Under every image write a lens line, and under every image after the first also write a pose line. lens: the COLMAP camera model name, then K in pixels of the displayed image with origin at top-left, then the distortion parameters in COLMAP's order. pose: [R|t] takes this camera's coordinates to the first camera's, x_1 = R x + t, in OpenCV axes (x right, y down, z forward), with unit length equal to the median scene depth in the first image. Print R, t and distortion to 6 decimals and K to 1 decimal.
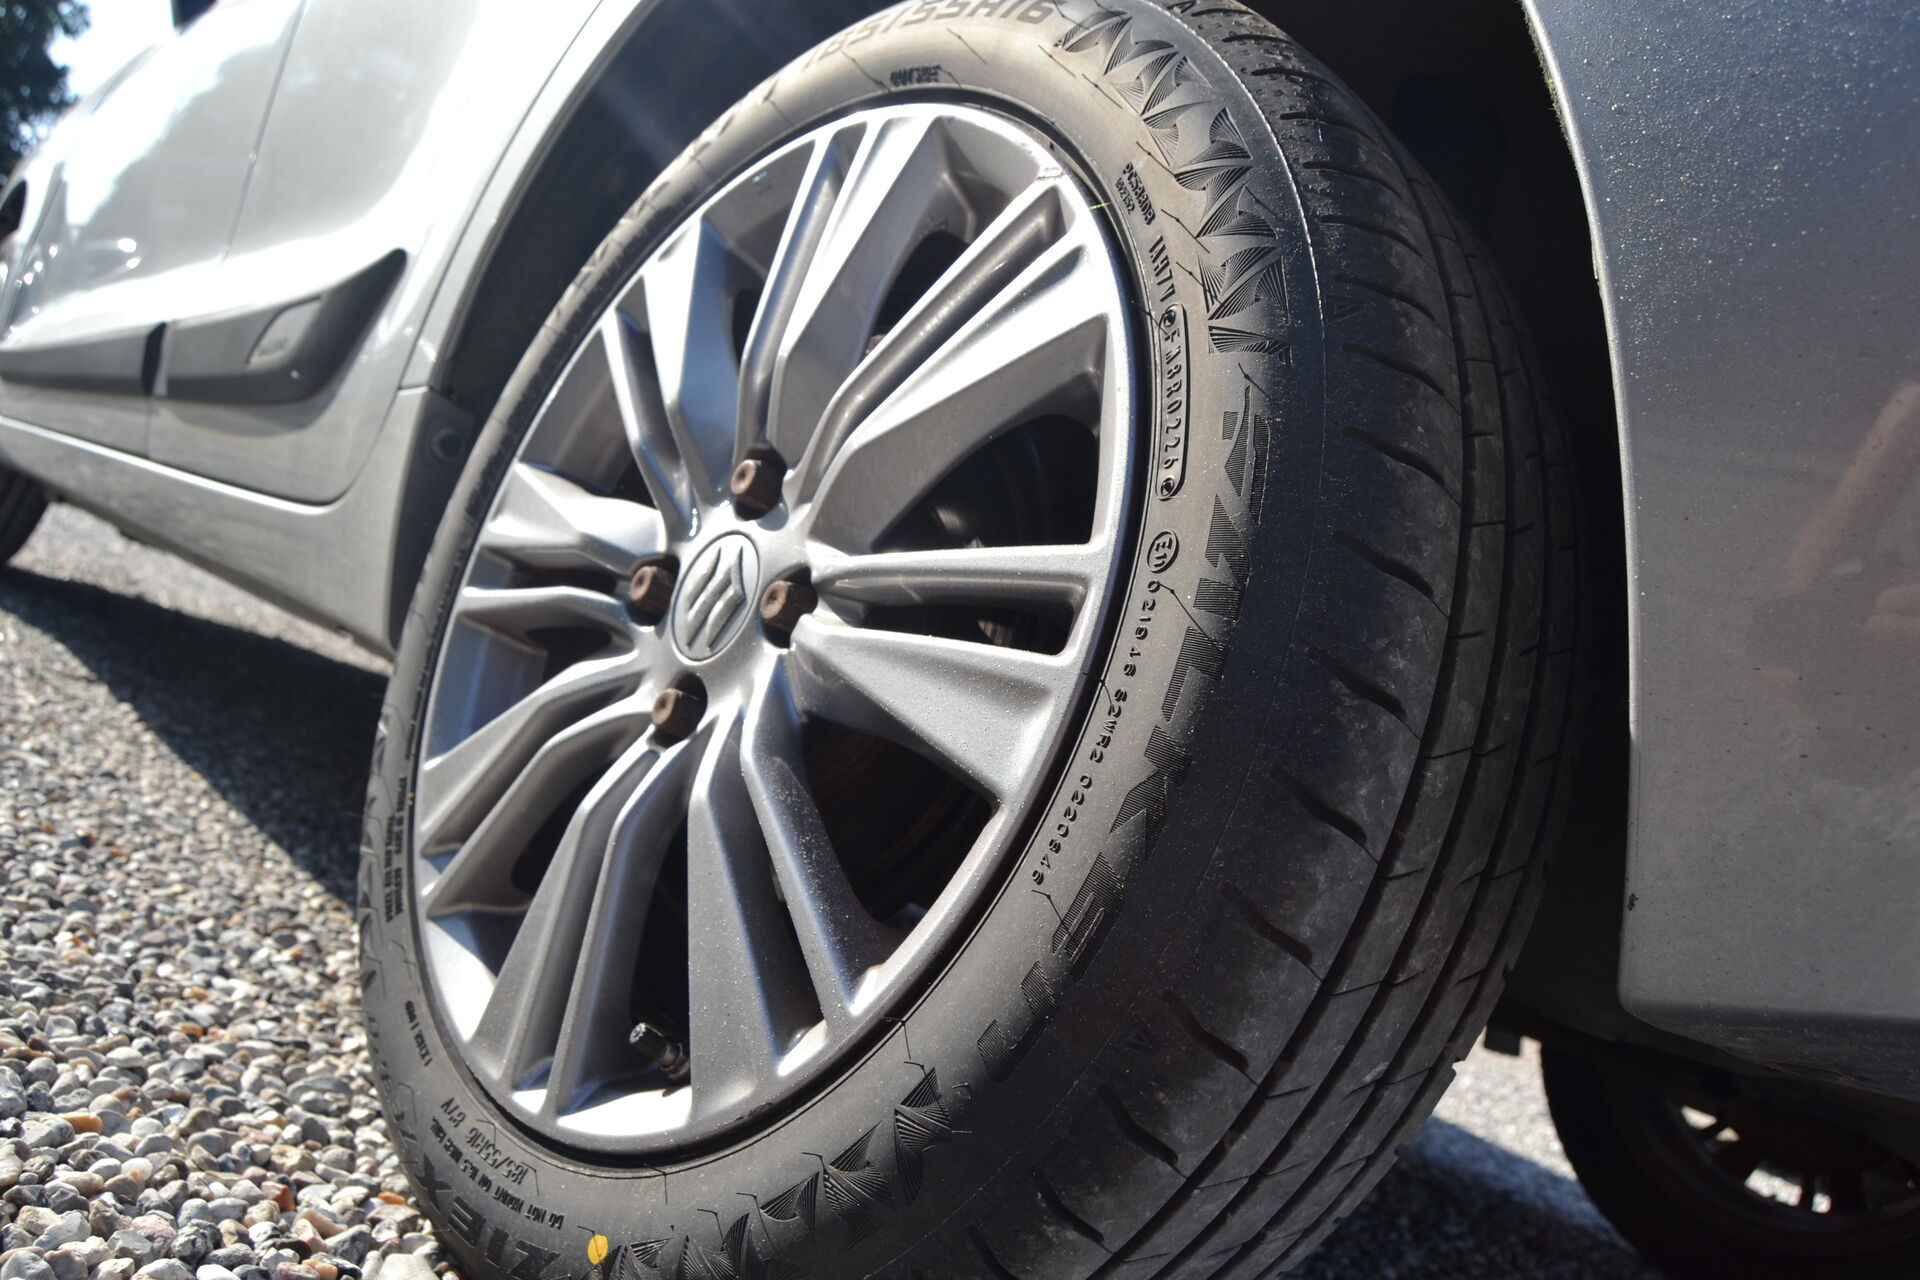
lens RADIAL K [[1474.8, 0, 960.0], [0, 1474.8, 640.0], [0, 0, 1]] dist [-0.081065, 0.008235]
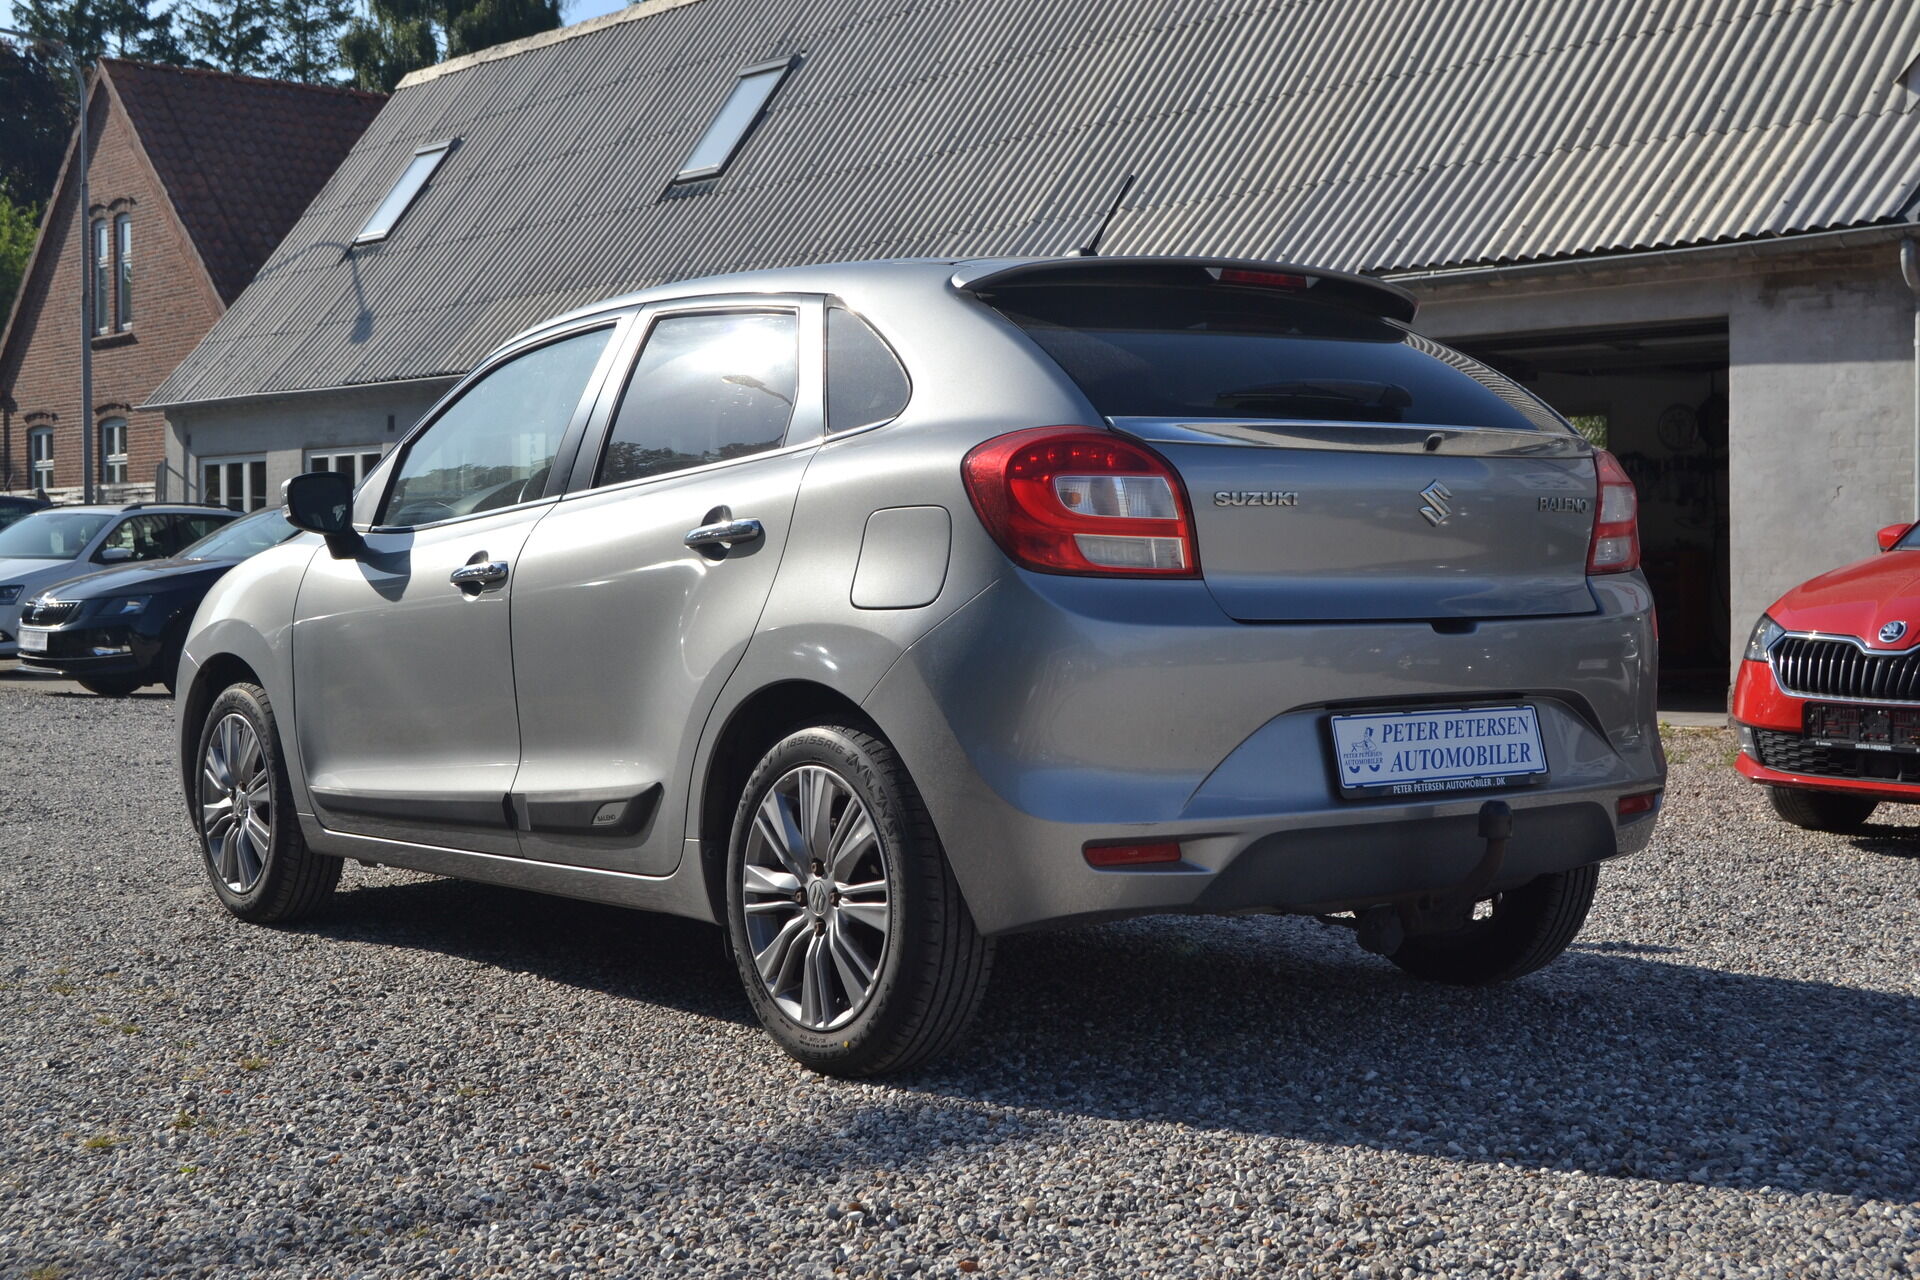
lens RADIAL K [[2641.0, 0, 960.0], [0, 2641.0, 640.0], [0, 0, 1]] dist [-0.016230, 0.015475]
pose [[0.931981, -0.344086, -0.114085, 1.163394], [0.353290, 0.932648, 0.073175, -0.992988], [0.081222, -0.108503, 0.990772, -5.579020]]
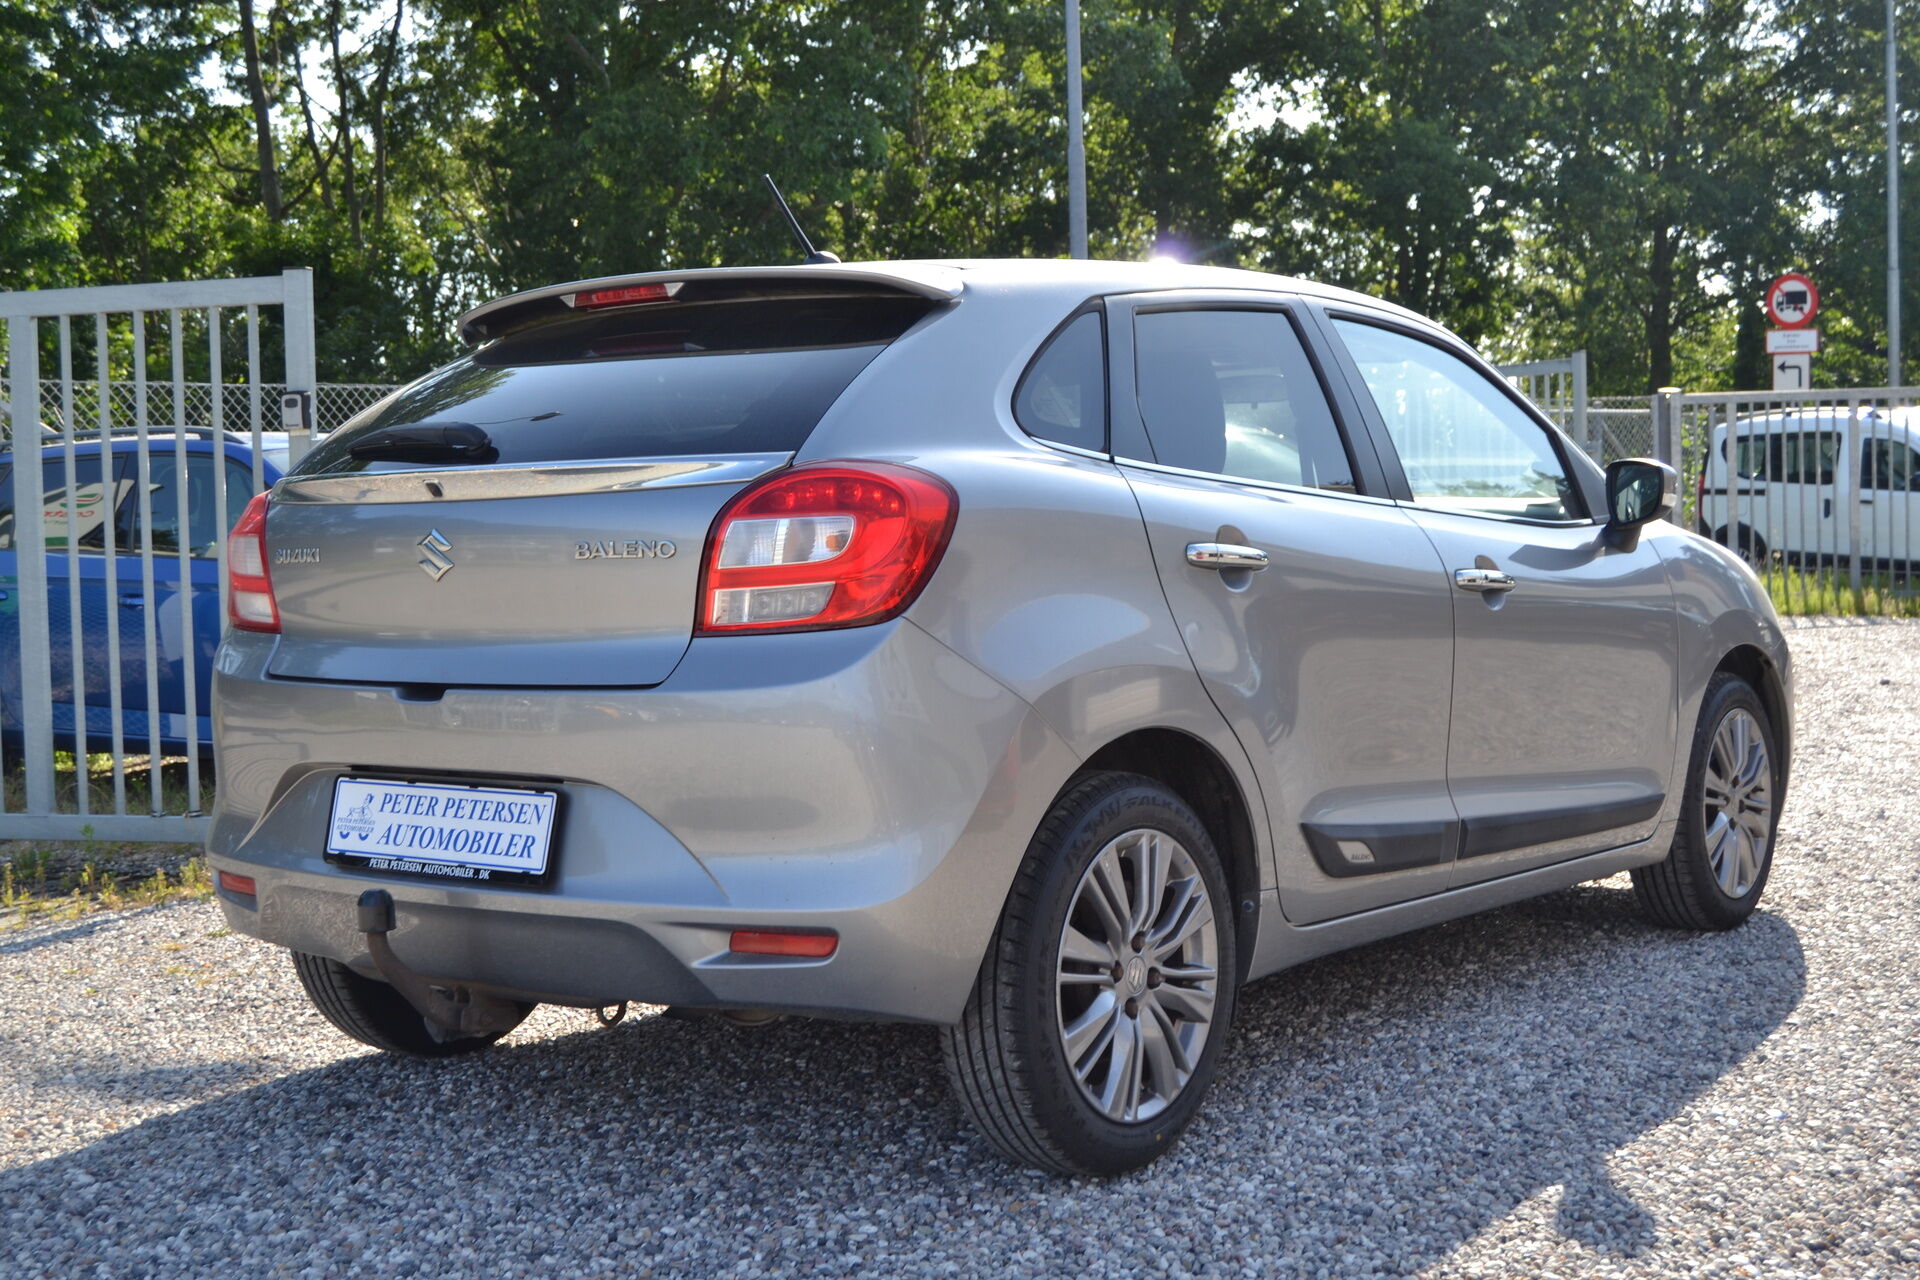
lens RADIAL K [[2496.5, 0, 960.0], [0, 2496.5, 640.0], [0, 0, 1]] dist [0.009063, -0.021638]
pose [[0.120805, -0.299291, -0.946484, 7.088623], [0.154904, 0.947470, -0.279831, 1.546326], [0.980516, -0.112809, 0.160821, 1.372118]]
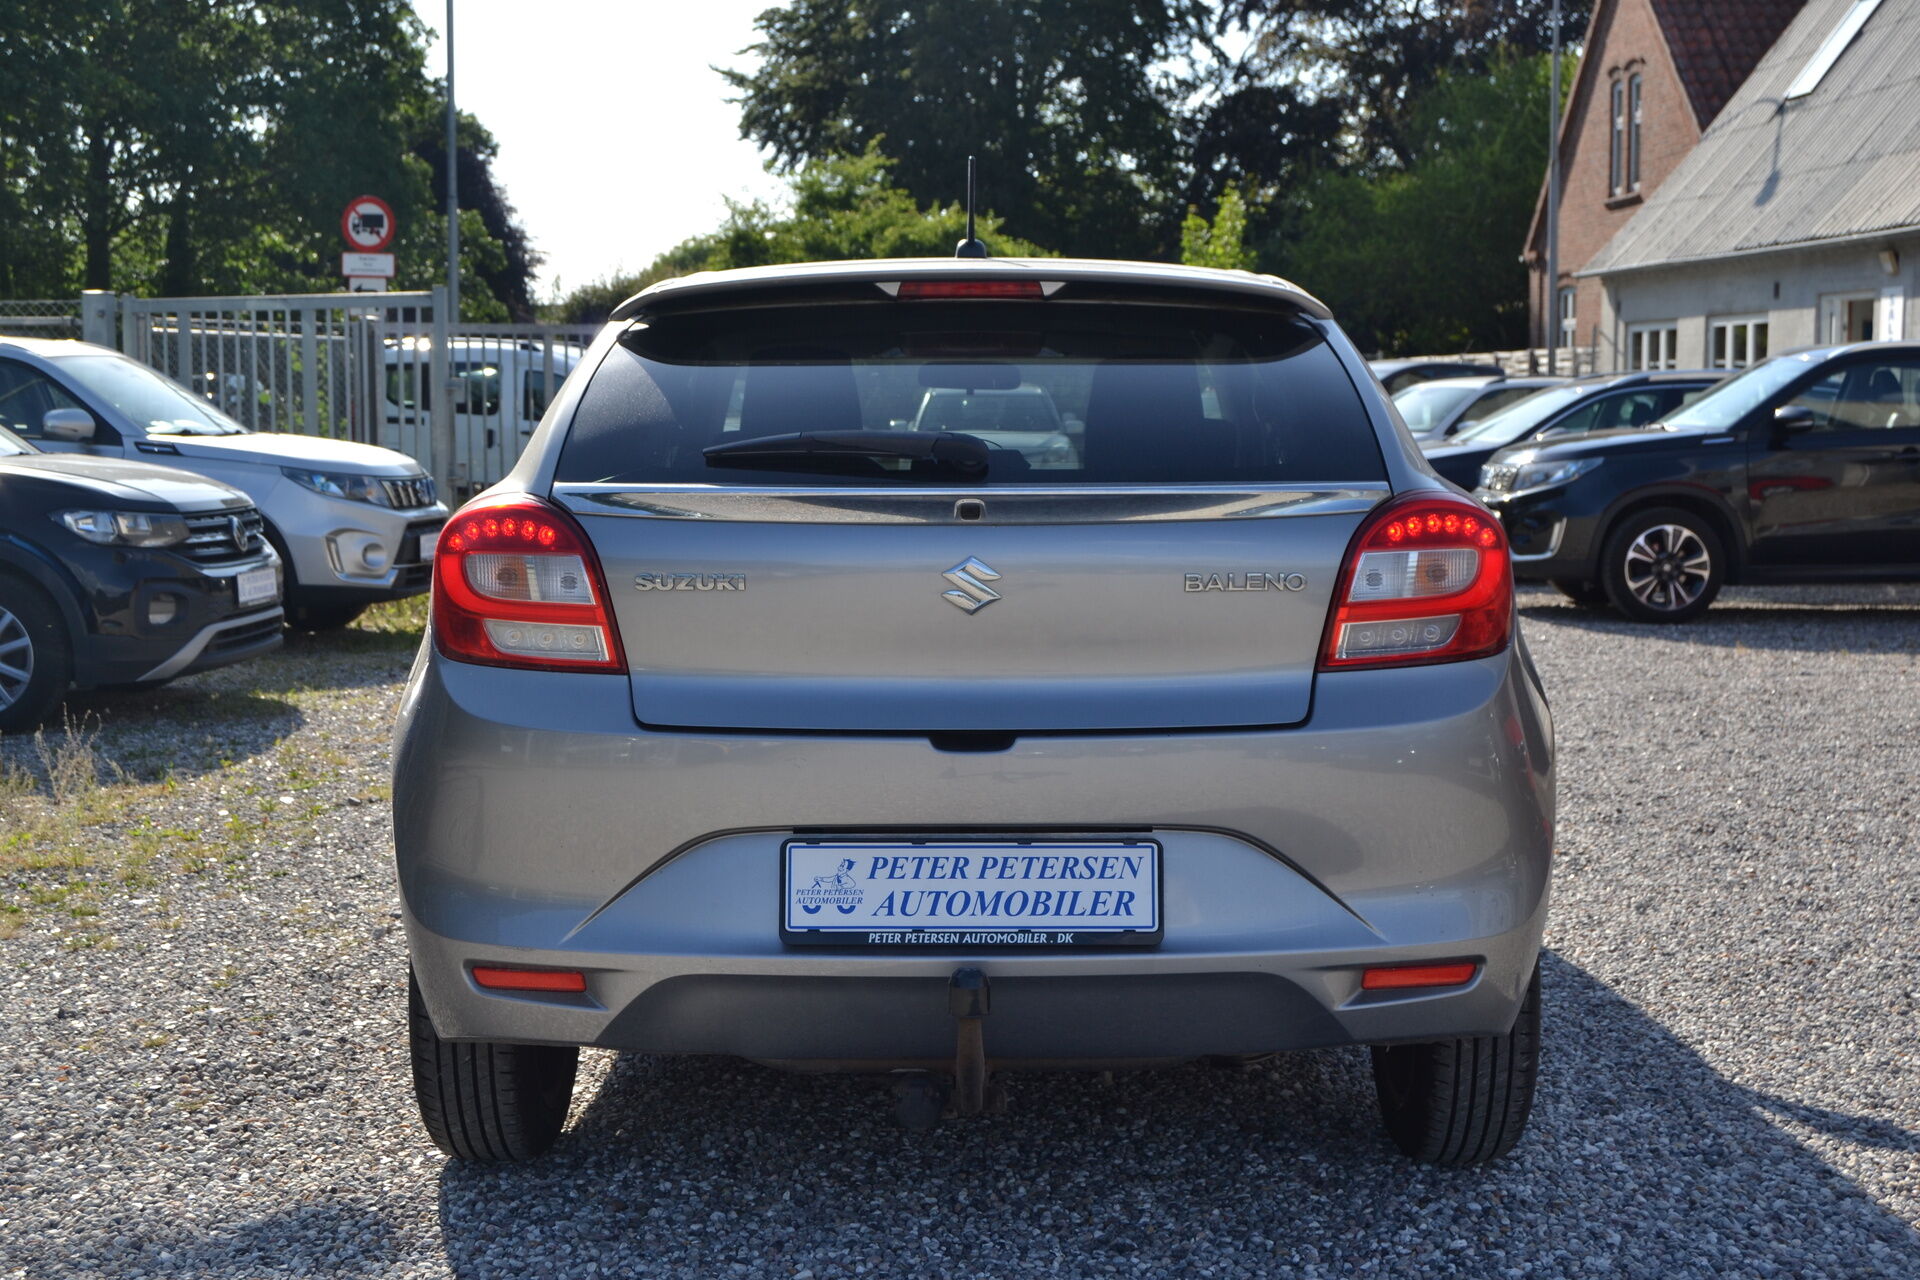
lens RADIAL K [[2610.9, 0, 960.0], [0, 2610.9, 640.0], [0, 0, 1]] dist [-0.069859, -0.046294]
pose [[0.666089, -0.282194, -0.690429, 5.214335], [0.305461, 0.947687, -0.092648, 0.177216], [0.680455, -0.149187, 0.717443, -2.655589]]
